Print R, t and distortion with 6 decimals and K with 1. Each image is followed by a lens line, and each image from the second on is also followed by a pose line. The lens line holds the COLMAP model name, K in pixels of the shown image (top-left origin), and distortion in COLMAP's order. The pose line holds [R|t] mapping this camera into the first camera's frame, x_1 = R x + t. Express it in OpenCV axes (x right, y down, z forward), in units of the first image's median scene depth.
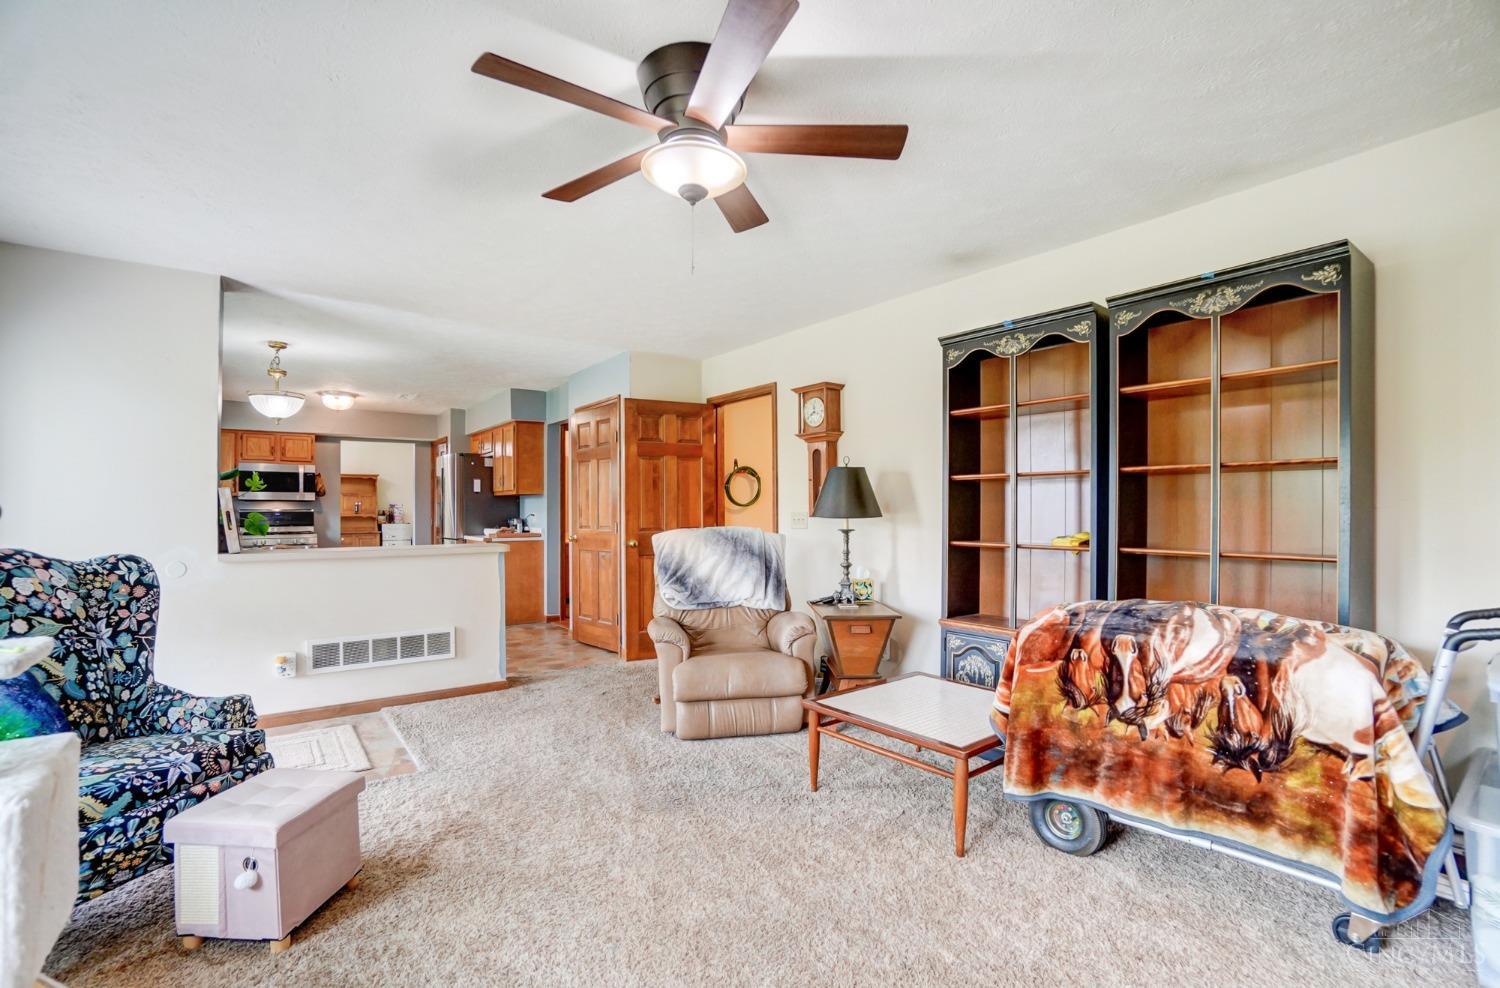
lens RADIAL K [[663.6, 0, 753.2], [0, 663.6, 500.9], [0, 0, 1]] dist [-0.028712, 0.000936]
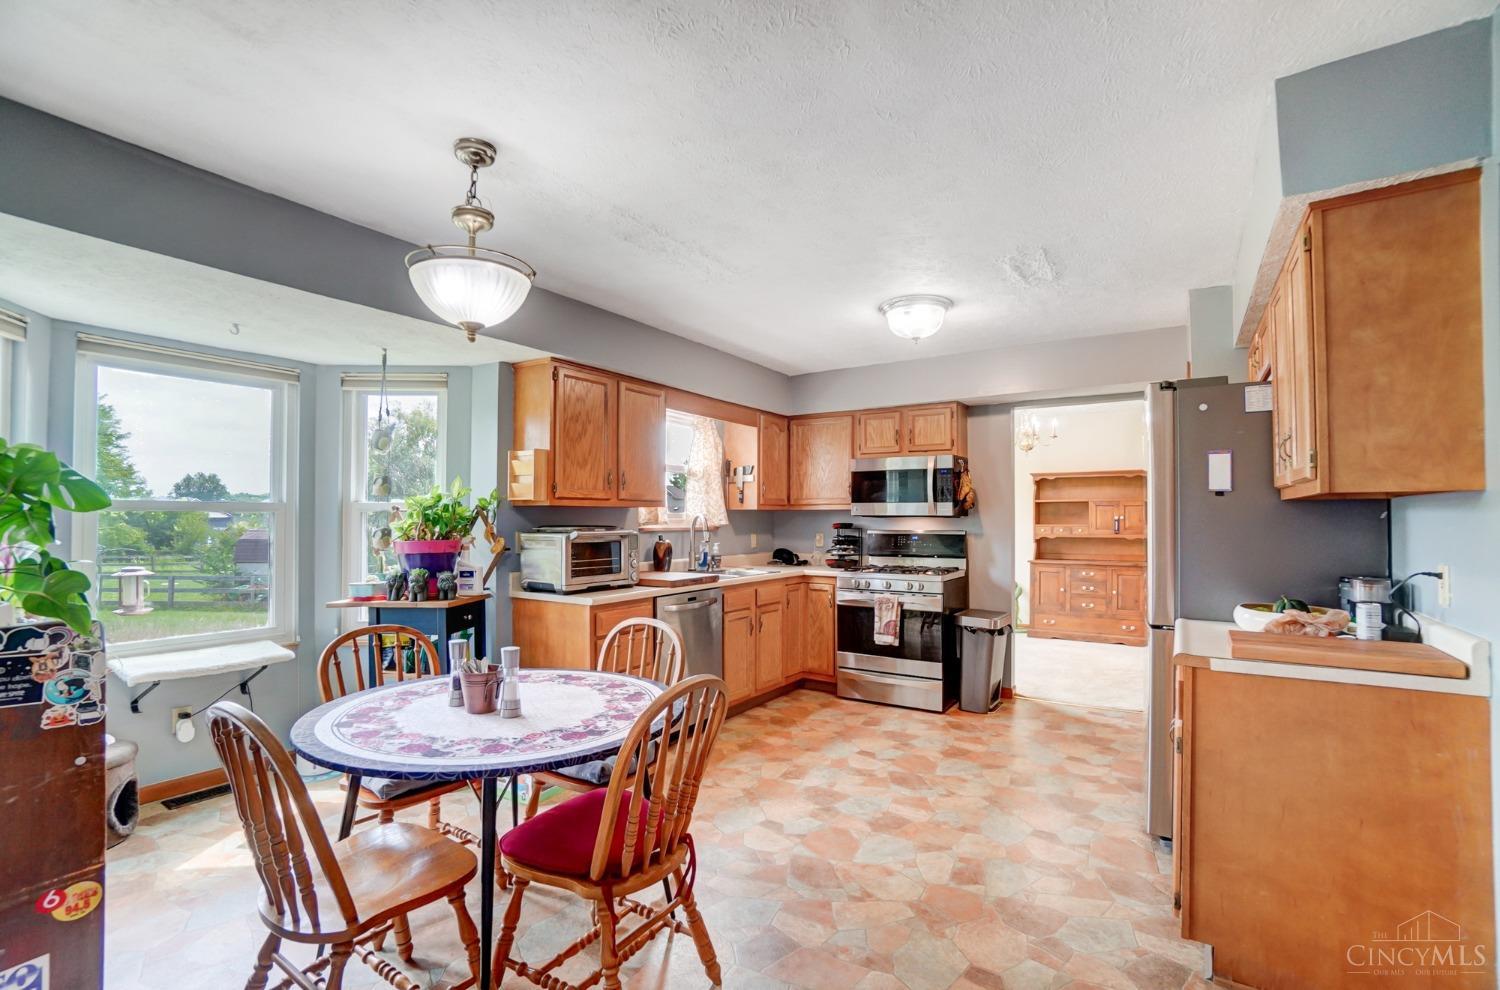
lens RADIAL K [[663.6, 0, 750.7], [0, 663.6, 503.2], [0, 0, 1]] dist [-0.028712, 0.000936]
pose [[0.335964, -0.018797, -0.941687, -0.632637], [0.010575, 0.999813, -0.016185, -0.014181], [0.941815, -0.004521, 0.336100, 2.251144]]
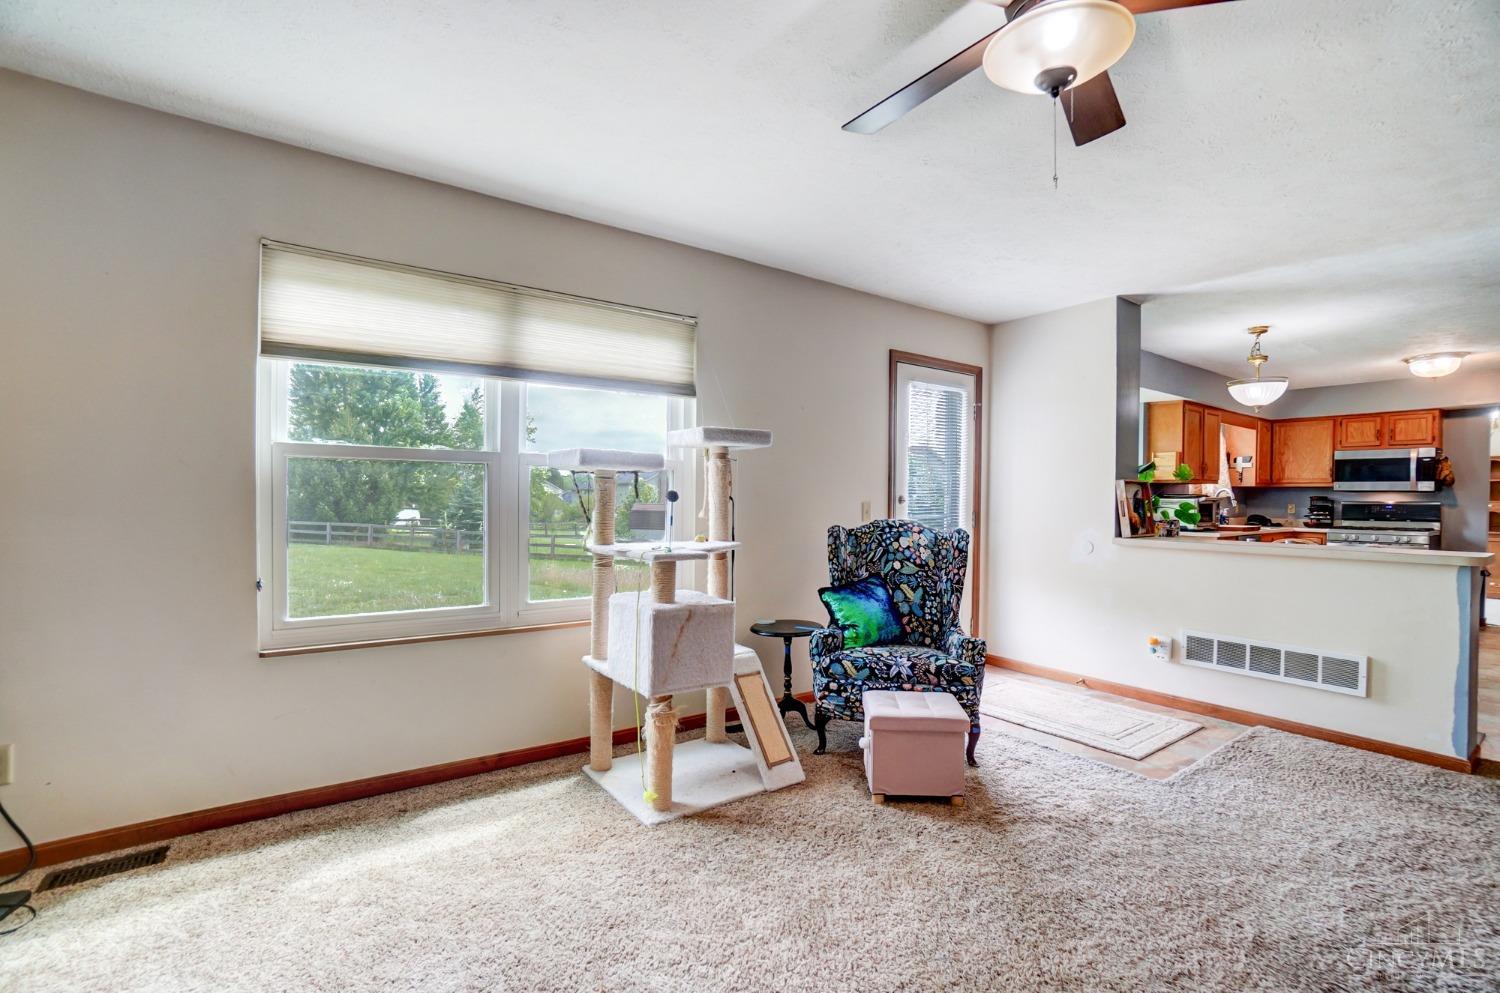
lens RADIAL K [[663.6, 0, 734.1], [0, 663.6, 501.0], [0, 0, 1]] dist [-0.028712, 0.000936]
pose [[-0.031150, 0.009709, -0.999468, 0.557151], [0.003073, 0.999949, 0.009618, 0.005590], [0.999510, -0.002772, -0.031178, 0.547949]]
